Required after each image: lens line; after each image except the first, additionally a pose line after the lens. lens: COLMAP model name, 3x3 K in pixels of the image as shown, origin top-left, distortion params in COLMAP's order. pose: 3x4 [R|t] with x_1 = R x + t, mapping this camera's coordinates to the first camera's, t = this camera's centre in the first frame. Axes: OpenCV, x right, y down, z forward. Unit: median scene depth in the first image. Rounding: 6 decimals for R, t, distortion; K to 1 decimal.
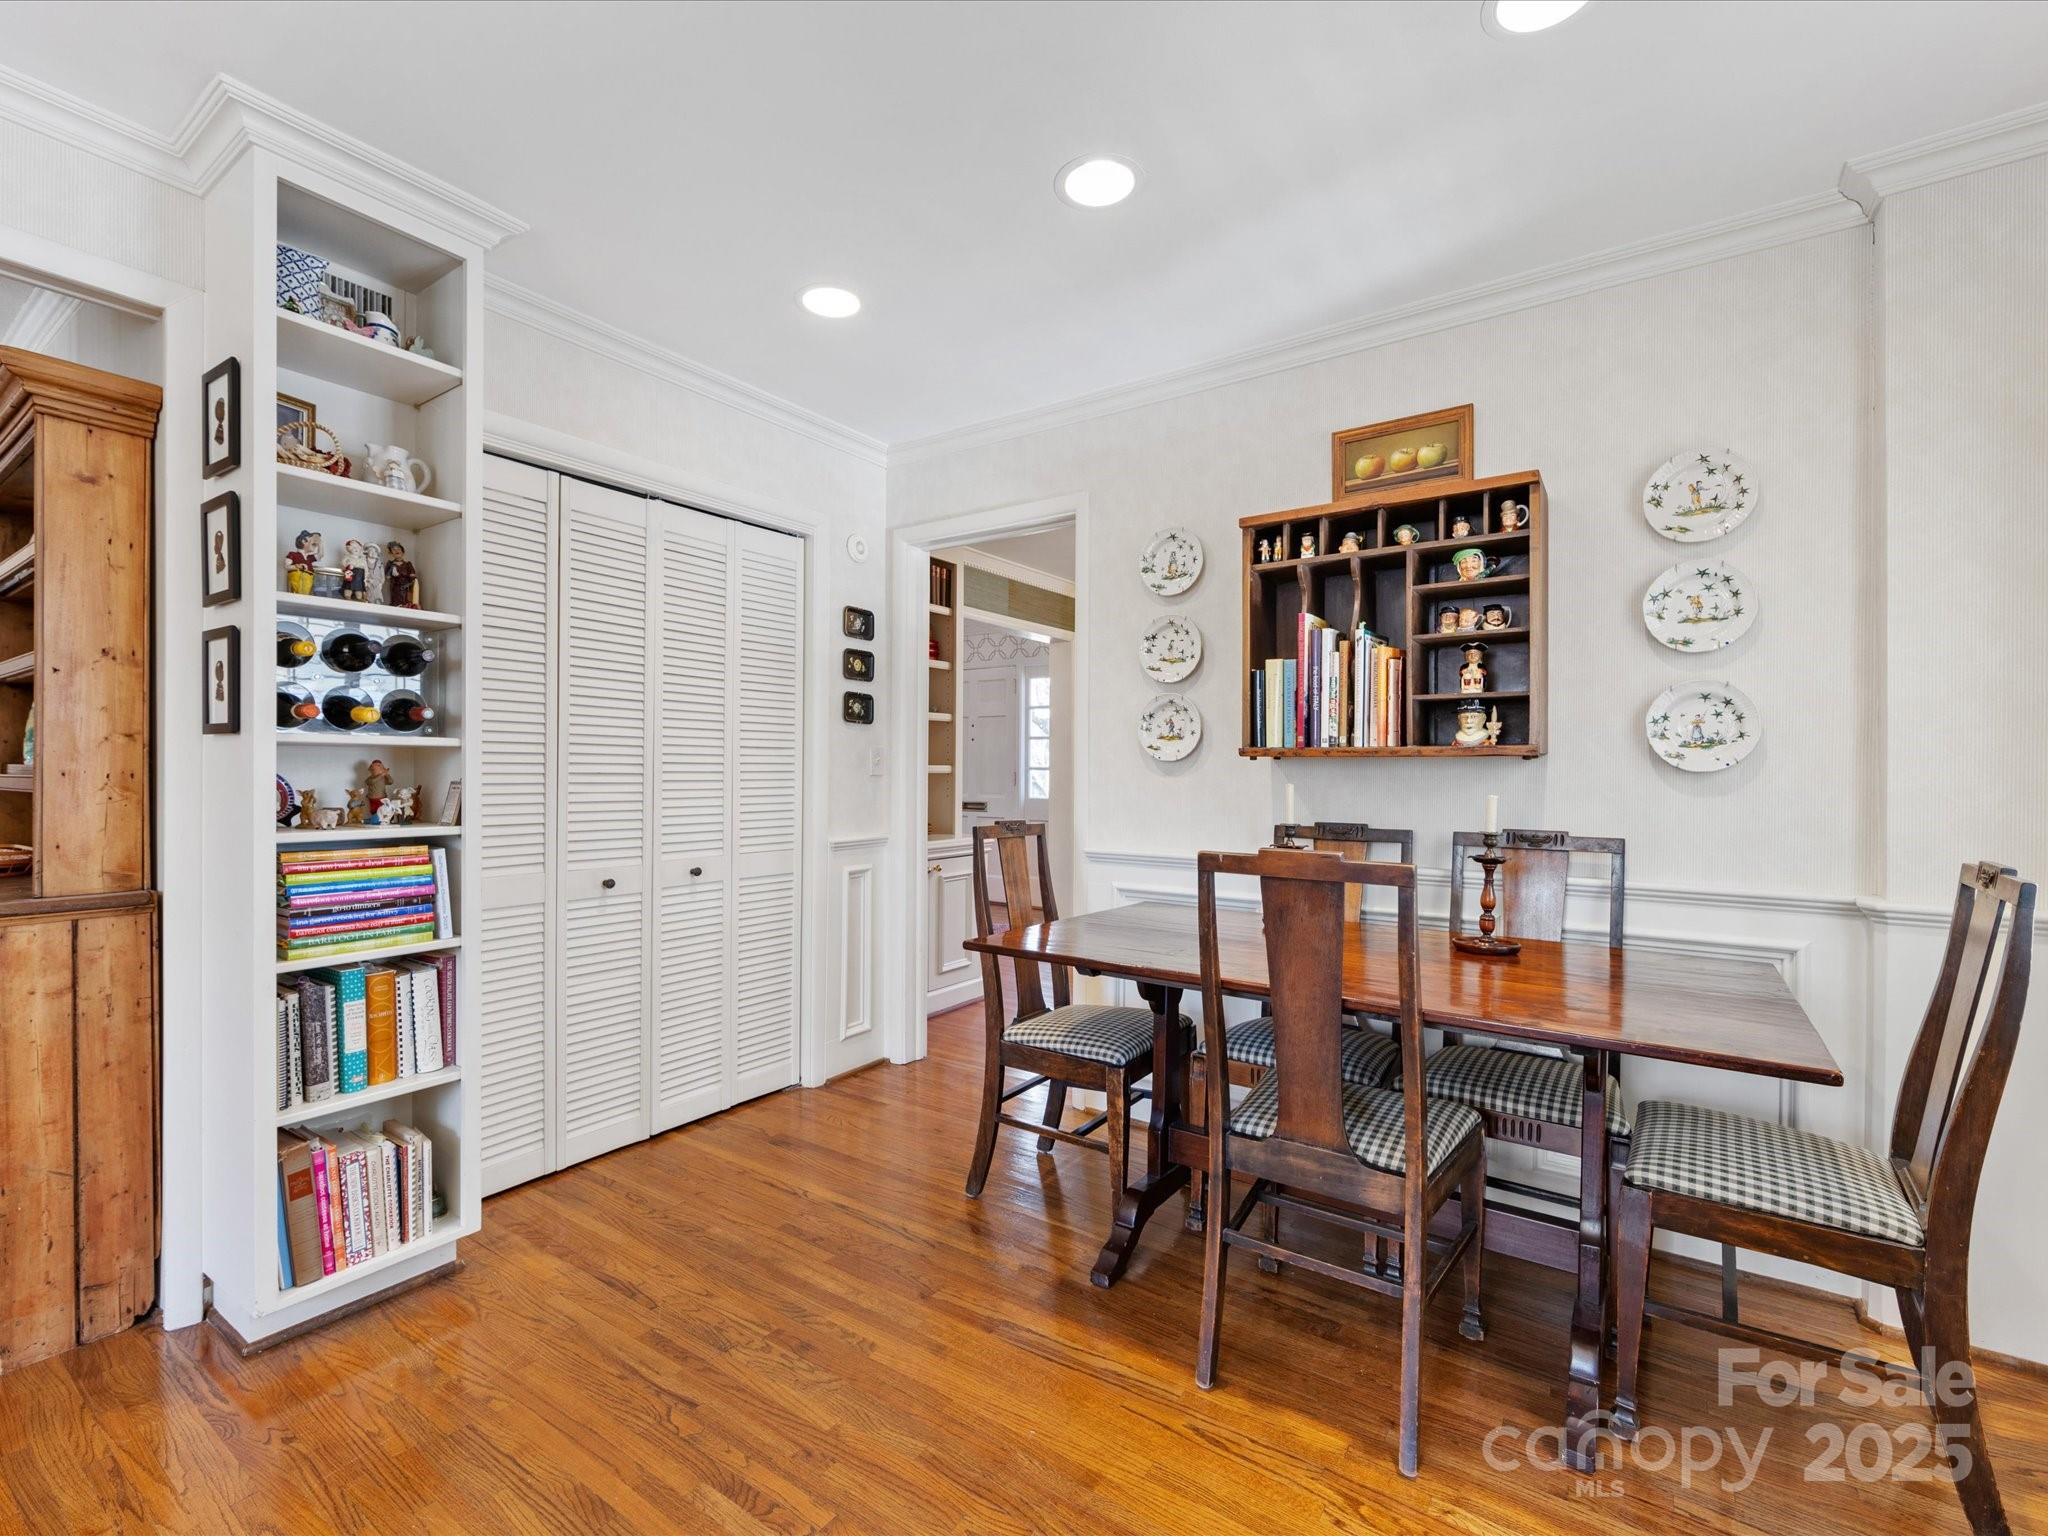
lens RADIAL K [[907.0, 0, 1021.2], [0, 907.0, 777.2], [0, 0, 1]] dist [-0.002488, -0.000298]
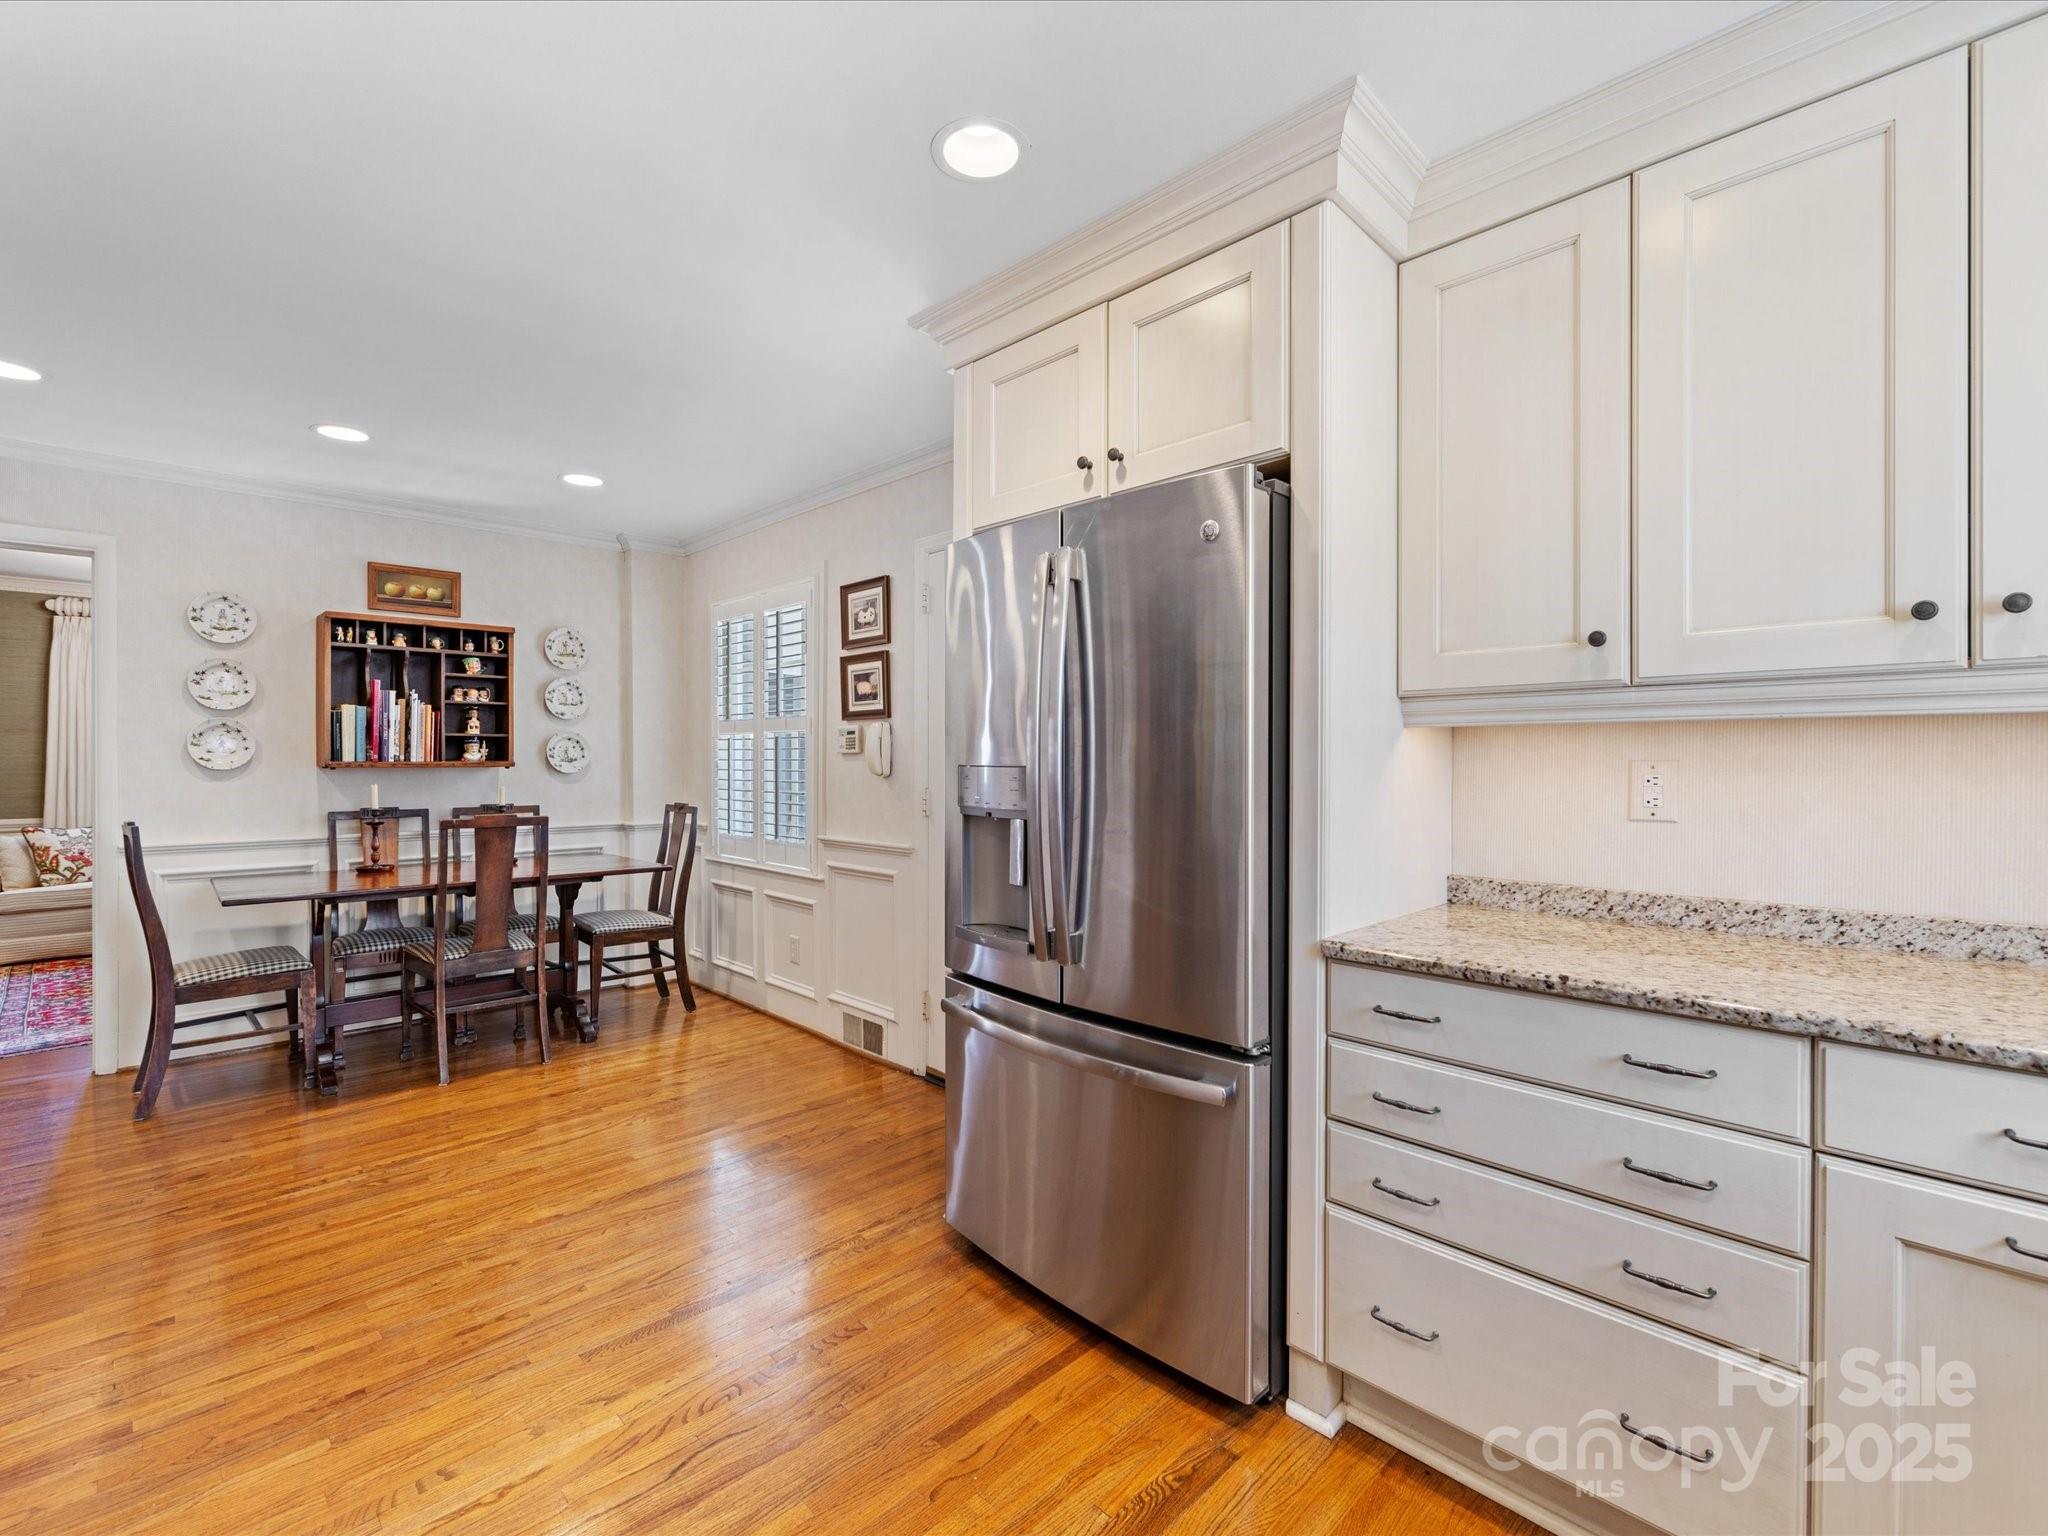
lens RADIAL K [[907.0, 0, 1017.8], [0, 907.0, 757.0], [0, 0, 1]] dist [-0.002488, -0.000298]
pose [[0.195368, -0.004768, 0.980719, -1.123507], [0.004268, 0.999983, 0.004012, -0.044957], [-0.980721, 0.003402, 0.195385, -0.479839]]
